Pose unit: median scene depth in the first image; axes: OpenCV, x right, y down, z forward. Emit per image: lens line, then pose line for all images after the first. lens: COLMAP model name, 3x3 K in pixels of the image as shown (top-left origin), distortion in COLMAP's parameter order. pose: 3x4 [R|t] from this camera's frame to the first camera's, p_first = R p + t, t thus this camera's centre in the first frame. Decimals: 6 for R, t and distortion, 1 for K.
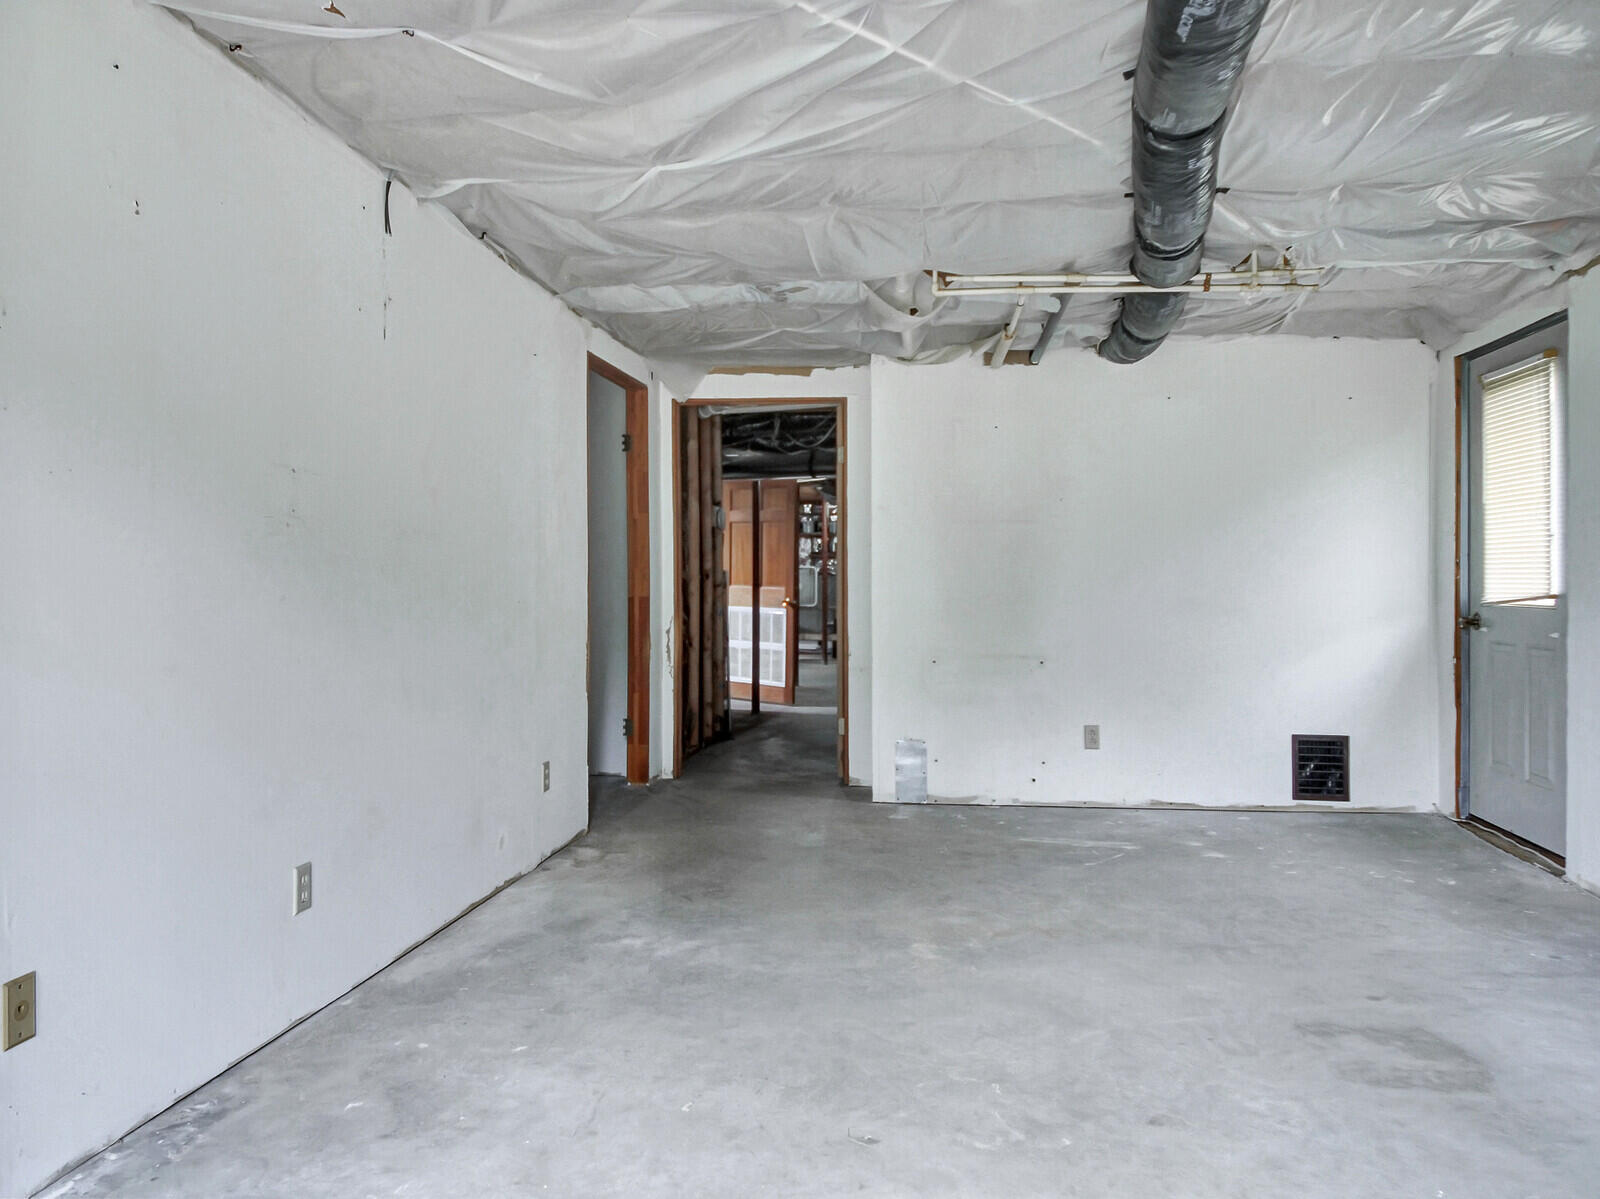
lens RADIAL K [[1116.0, 0, 798.7], [0, 1116.0, 589.0], [0, 0, 1]] dist [0.002813, -0.005154]
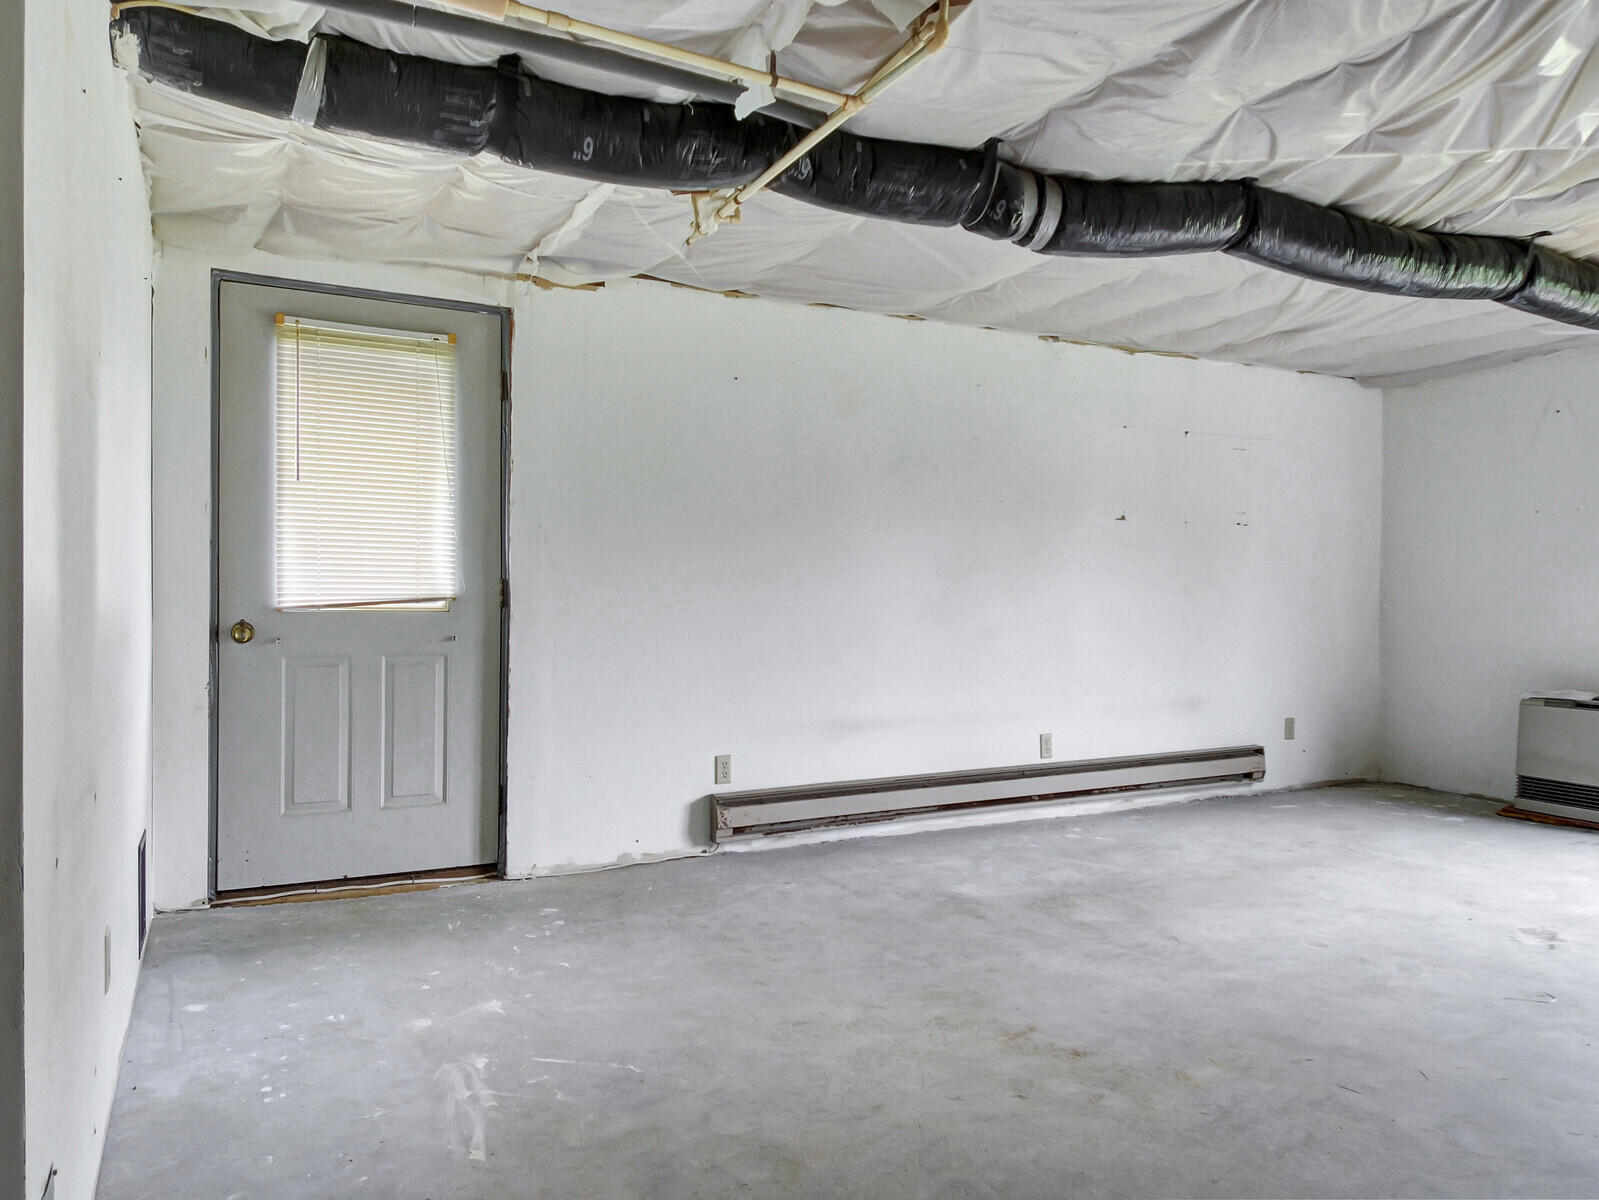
lens RADIAL K [[1115.3, 0, 798.2], [0, 1115.3, 589.5], [0, 0, 1]] dist [0.002813, -0.005154]
pose [[-0.568016, -0.009946, 0.822958, -0.345074], [-0.001015, 0.999935, 0.011384, -0.014886], [-0.823017, 0.005631, -0.567989, 1.623699]]
